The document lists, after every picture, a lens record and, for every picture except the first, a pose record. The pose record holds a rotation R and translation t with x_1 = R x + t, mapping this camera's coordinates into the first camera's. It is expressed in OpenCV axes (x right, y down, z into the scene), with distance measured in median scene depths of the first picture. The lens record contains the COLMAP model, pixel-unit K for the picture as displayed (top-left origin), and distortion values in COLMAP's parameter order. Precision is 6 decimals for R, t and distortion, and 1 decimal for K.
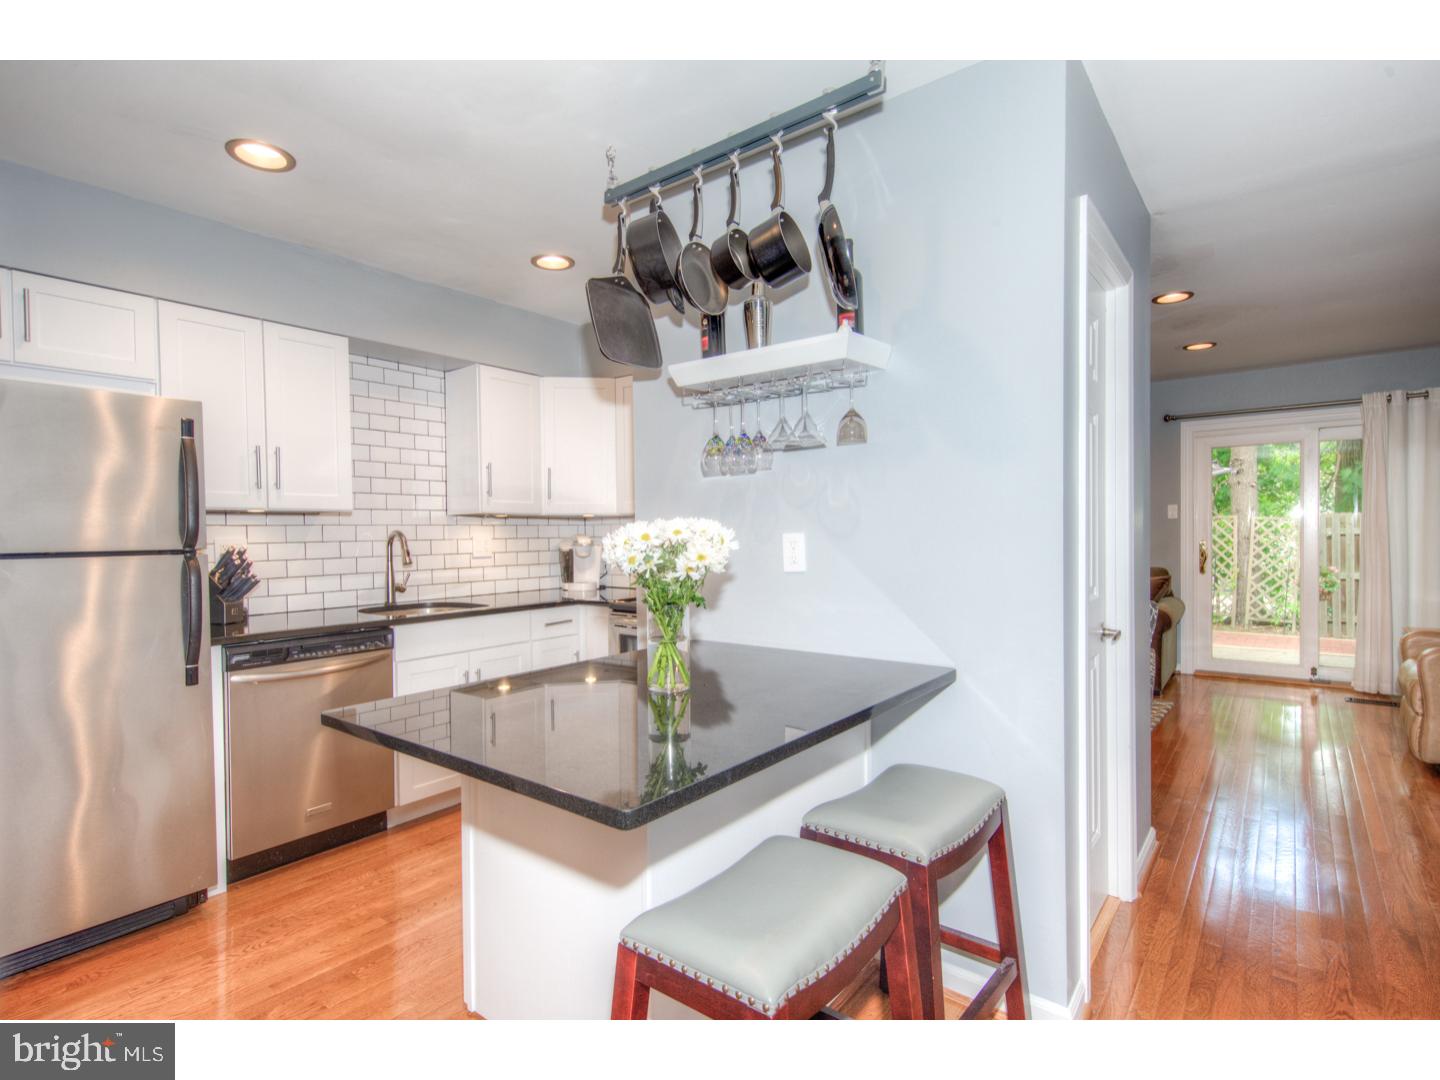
lens RADIAL K [[724.4, 0, 733.3], [0, 724.4, 536.3], [0, 0, 1]] dist [0.003798, 0.000101]
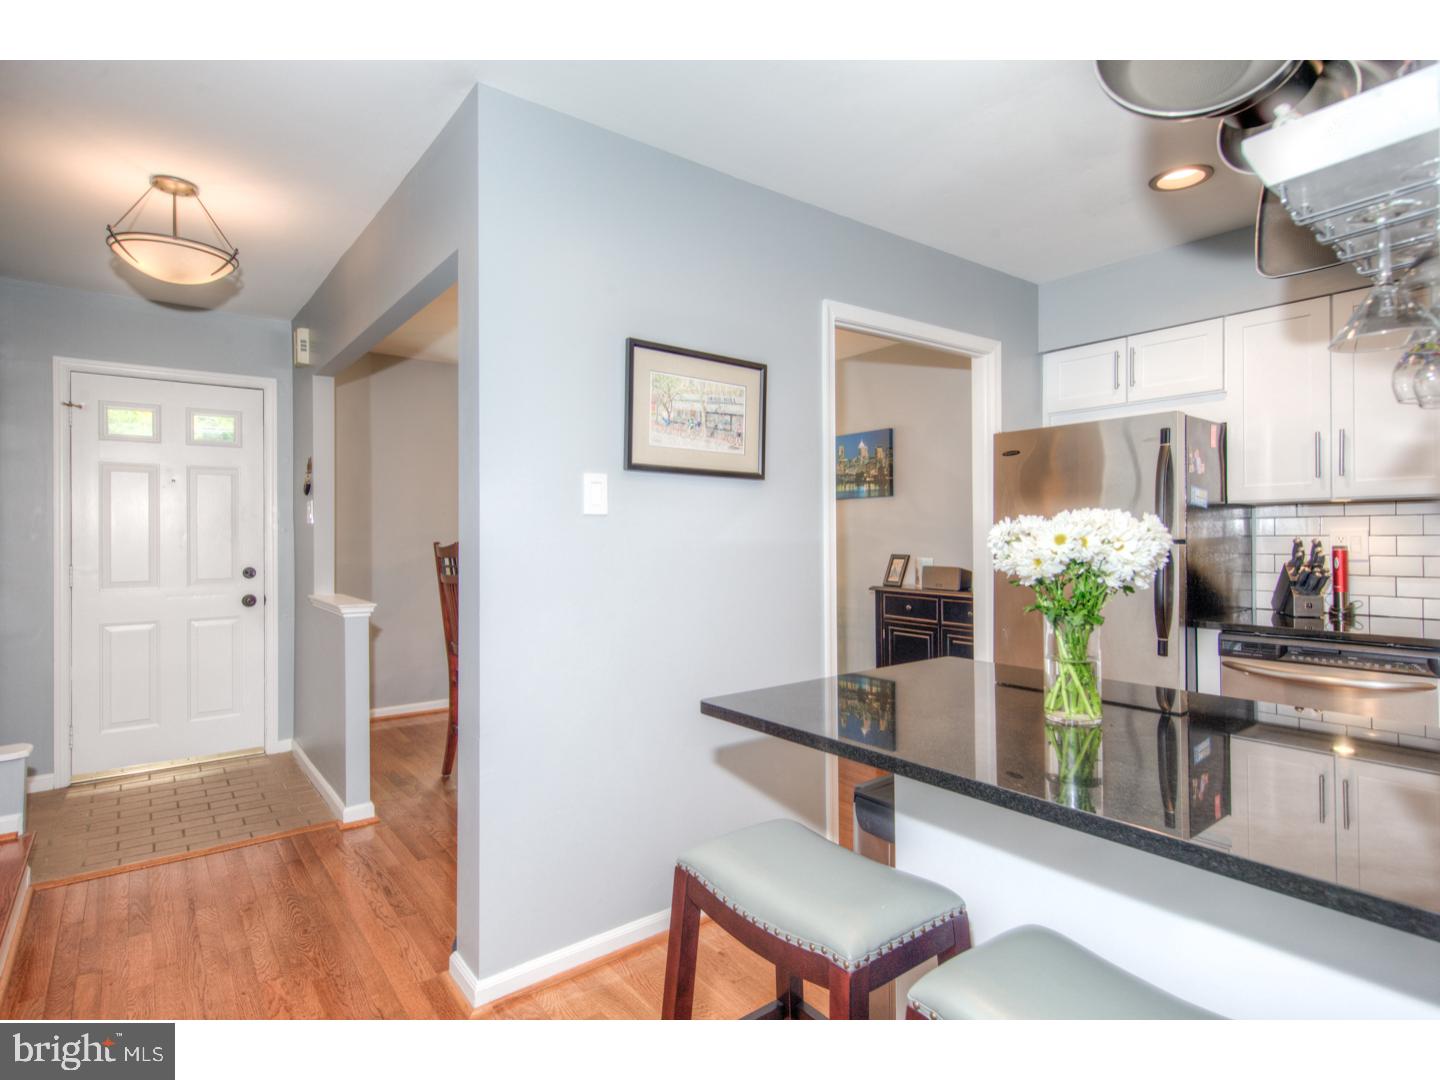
lens RADIAL K [[724.4, 0, 733.3], [0, 724.4, 536.3], [0, 0, 1]] dist [0.003798, 0.000101]
pose [[-0.243465, 0.018351, -0.969736, 0.485312], [0.002668, 0.999830, 0.018251, -0.009632], [0.969906, 0.001856, -0.243472, 0.537571]]
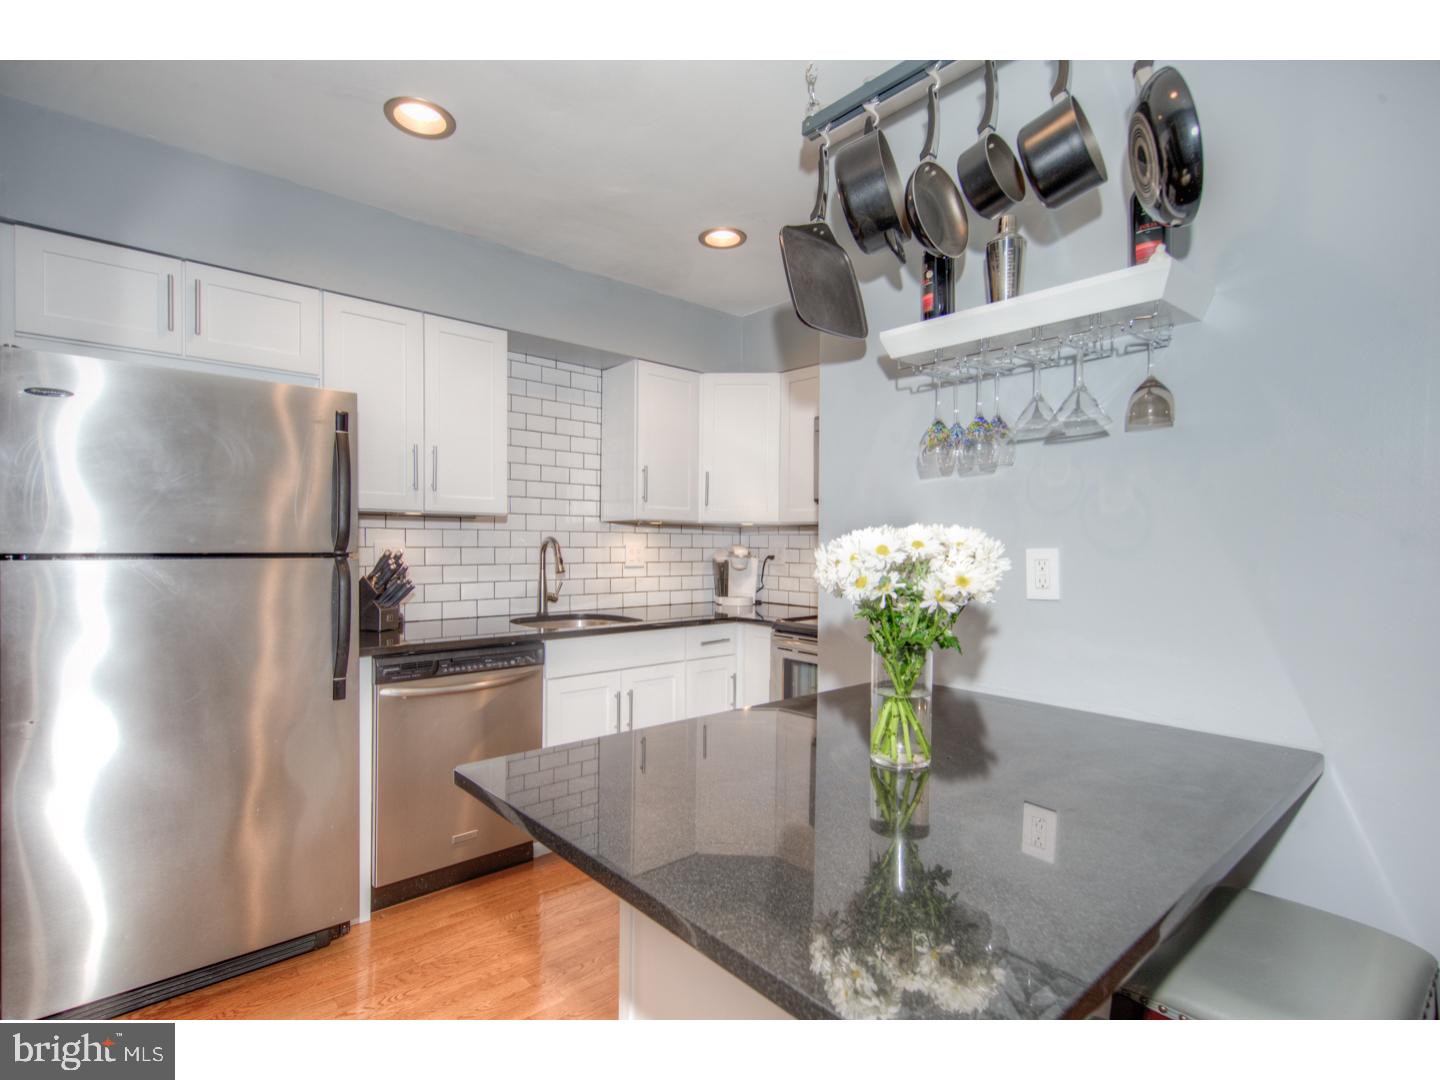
lens RADIAL K [[716.4, 0, 740.9], [0, 716.4, 538.9], [0, 0, 1]] dist [0.001614, 0.000344]
pose [[0.984710, 0.018508, -0.173214, -0.076982], [-0.020801, 0.999718, -0.011432, 0.000388], [0.172954, 0.014860, 0.984818, 0.163950]]
